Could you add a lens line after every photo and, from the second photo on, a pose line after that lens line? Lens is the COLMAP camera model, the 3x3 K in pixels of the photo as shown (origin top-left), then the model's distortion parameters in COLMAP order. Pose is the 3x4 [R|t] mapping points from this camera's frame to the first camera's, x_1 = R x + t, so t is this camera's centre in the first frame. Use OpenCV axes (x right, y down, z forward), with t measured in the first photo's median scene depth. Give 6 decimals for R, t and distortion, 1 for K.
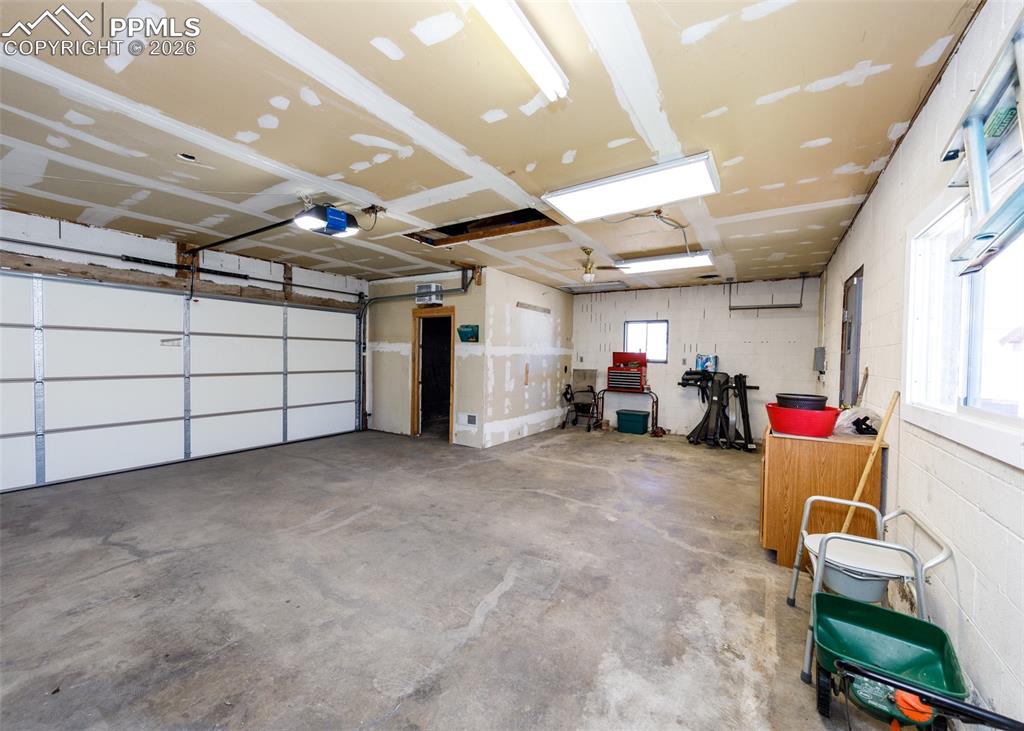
lens RADIAL K [[395.0, 0, 512.0], [0, 395.0, 365.5], [0, 0, 1]] dist [0.008172, -0.000059]
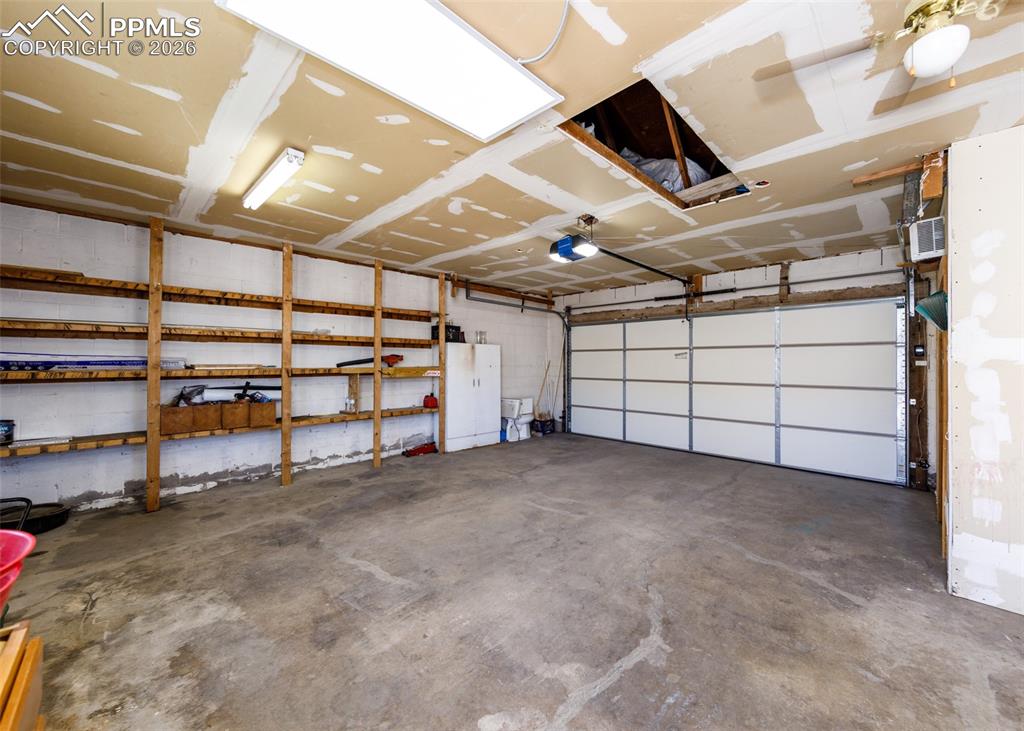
lens RADIAL K [[396.9, 0, 546.1], [0, 396.9, 359.5], [0, 0, 1]] dist [0.005597, -0.000544]
pose [[-0.163609, -0.021824, -0.986284, 0.749005], [-0.029095, 0.999427, -0.017289, -0.017412], [0.986096, 0.025867, -0.164150, 1.215444]]
